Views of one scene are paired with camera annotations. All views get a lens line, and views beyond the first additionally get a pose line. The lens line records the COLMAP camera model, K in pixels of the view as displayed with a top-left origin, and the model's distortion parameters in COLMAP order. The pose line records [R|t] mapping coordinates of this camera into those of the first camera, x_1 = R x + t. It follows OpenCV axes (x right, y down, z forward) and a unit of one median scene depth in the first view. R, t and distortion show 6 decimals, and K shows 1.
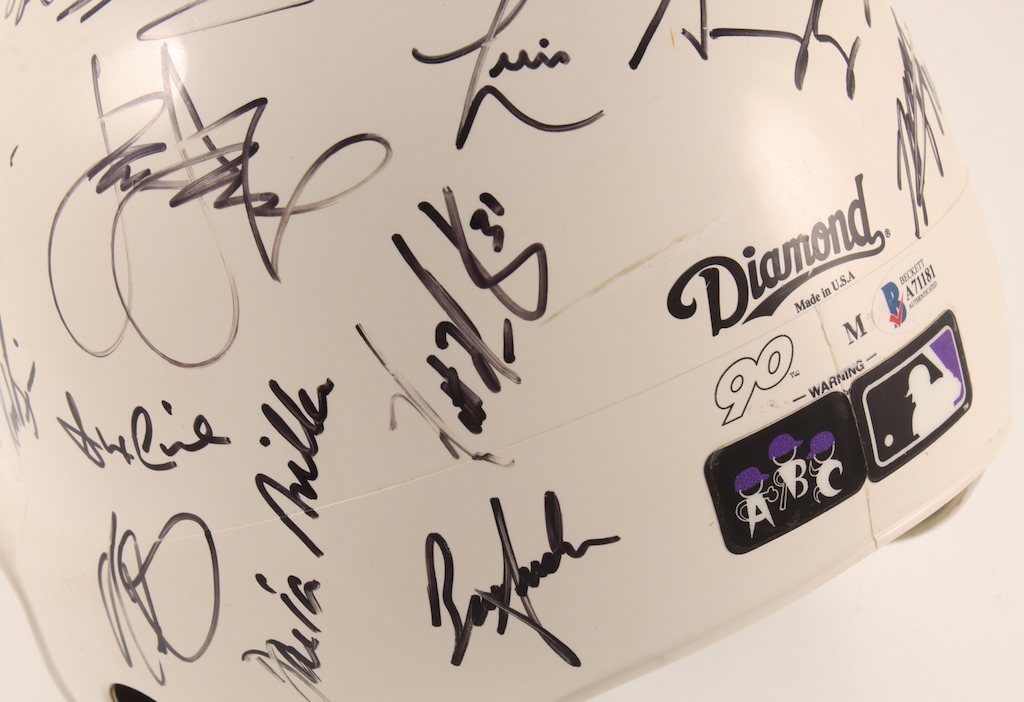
lens RADIAL K [[2492.1, 0, 518.1], [0, 2492.1, 344.2], [0, 0, 1]] dist [0.051899, 0.000000]
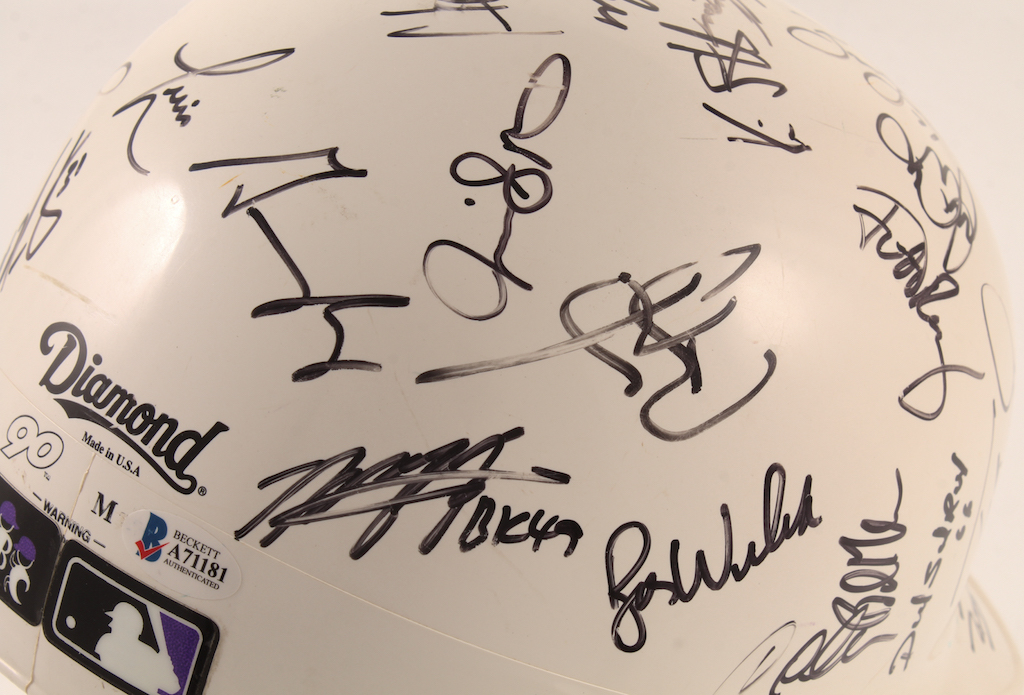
lens RADIAL K [[2416.2, 0, 520.6], [0, 2416.2, 345.3], [0, 0, 1]] dist [0.201657, 0.000000]
pose [[0.110371, 0.601055, -0.791550, 0.882889], [-0.643375, 0.650243, 0.404046, -0.546321], [0.757553, 0.464668, 0.458472, 0.661172]]
